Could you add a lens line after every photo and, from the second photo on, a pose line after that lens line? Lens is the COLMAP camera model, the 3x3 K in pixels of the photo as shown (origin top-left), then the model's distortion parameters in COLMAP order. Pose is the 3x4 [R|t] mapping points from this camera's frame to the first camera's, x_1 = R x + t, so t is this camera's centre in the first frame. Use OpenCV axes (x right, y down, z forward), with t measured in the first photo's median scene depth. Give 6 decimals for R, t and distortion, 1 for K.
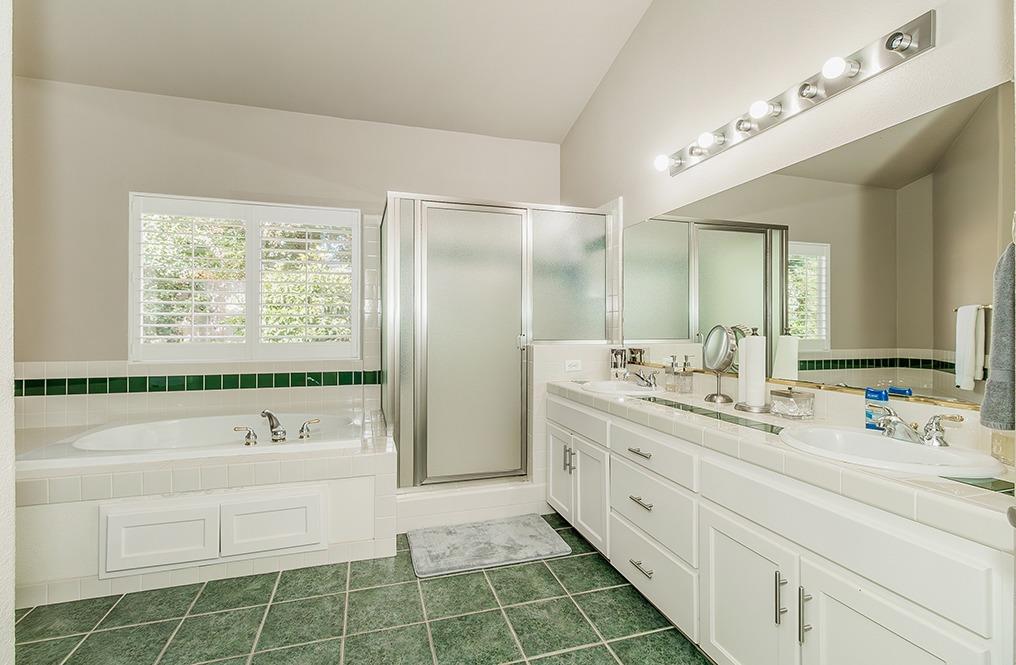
lens RADIAL K [[459.2, 0, 506.0], [0, 459.2, 324.9], [0, 0, 1]] dist [0.002723, -0.000475]
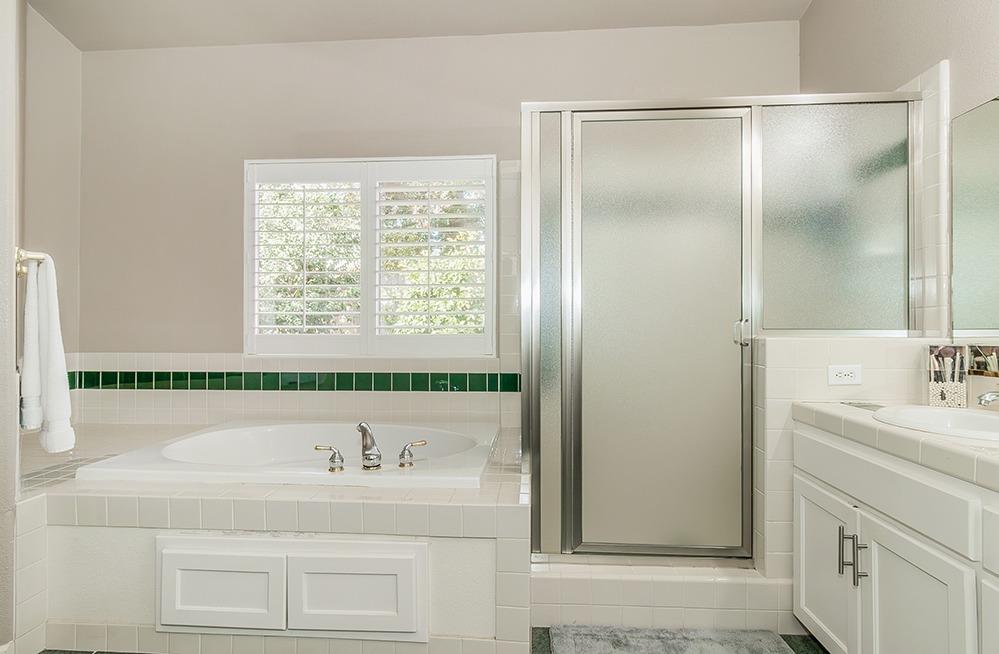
lens RADIAL K [[522.3, 0, 496.5], [0, 522.3, 329.3], [0, 0, 1]] dist [0.005847, 0.000717]
pose [[0.935057, -0.000591, -0.354496, -0.023768], [0.004678, 0.999932, 0.010671, 0.026064], [0.354466, -0.011636, 0.934997, 0.269847]]
